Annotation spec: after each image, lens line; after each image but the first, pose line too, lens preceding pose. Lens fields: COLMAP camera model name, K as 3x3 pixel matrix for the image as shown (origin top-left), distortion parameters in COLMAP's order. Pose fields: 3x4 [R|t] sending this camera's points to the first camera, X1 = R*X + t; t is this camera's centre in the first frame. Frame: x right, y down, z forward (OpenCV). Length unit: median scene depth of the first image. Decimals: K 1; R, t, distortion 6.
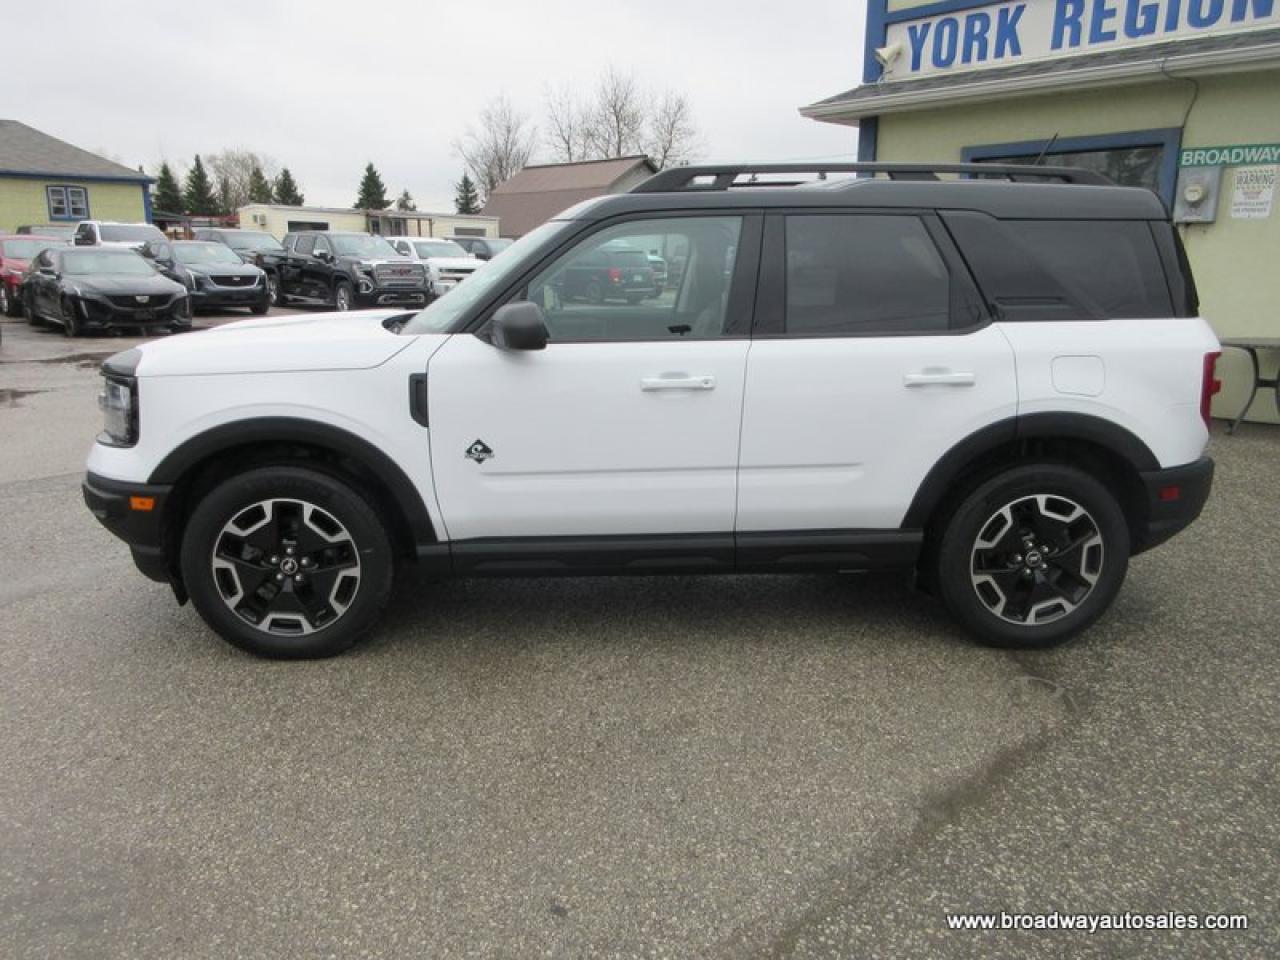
lens RADIAL K [[961.9, 0, 640.0], [0, 961.9, 480.0], [0, 0, 1]] dist [0.005750, 0.002892]
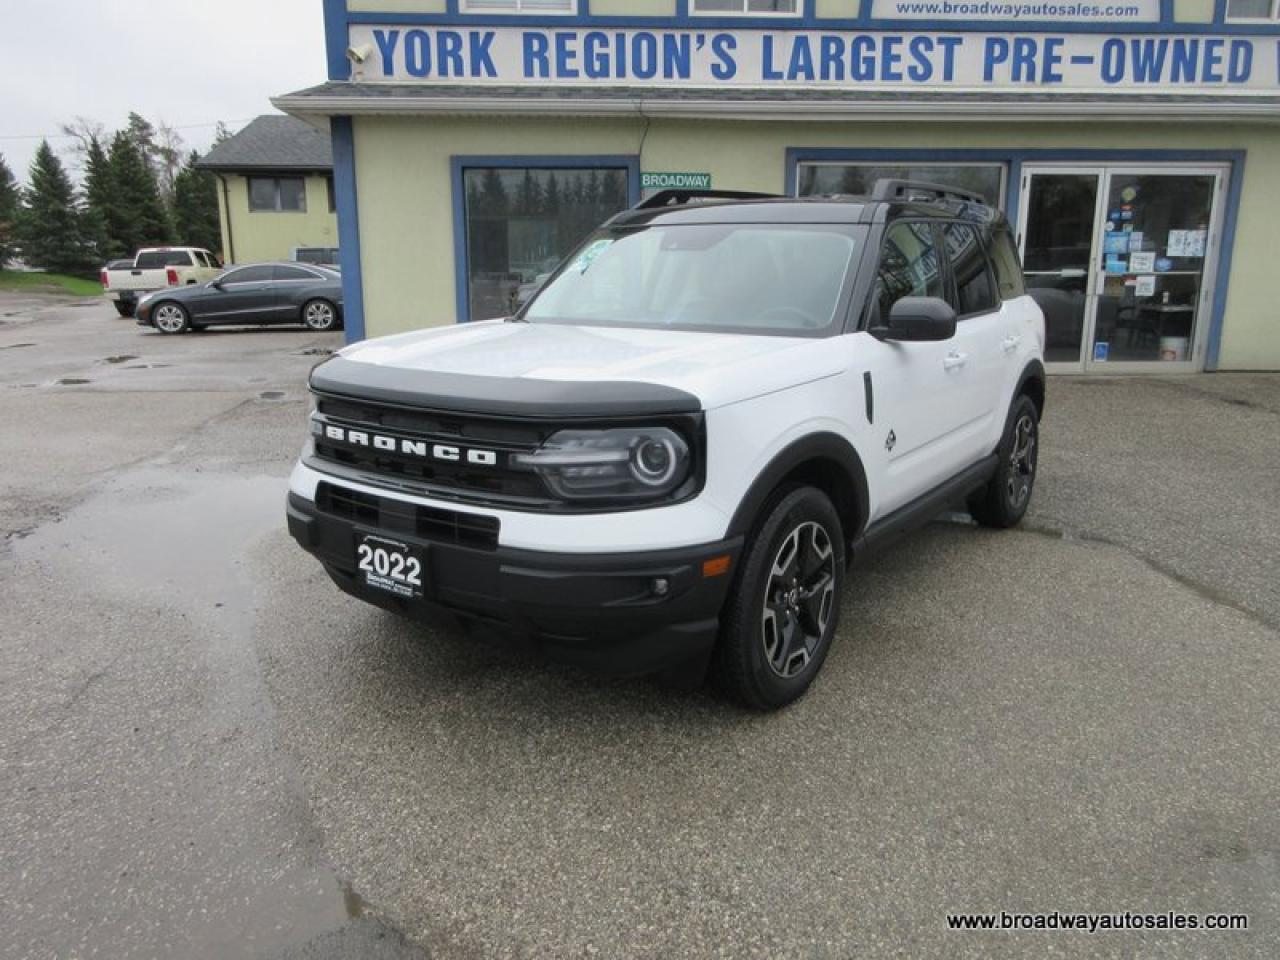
lens RADIAL K [[961.9, 0, 640.0], [0, 961.9, 480.0], [0, 0, 1]] dist [0.005750, 0.002892]
pose [[0.632113, -0.179675, 0.753757, -0.486291], [0.181624, 0.980002, 0.081293, -0.052161], [-0.753290, 0.085515, 0.652105, 0.218786]]
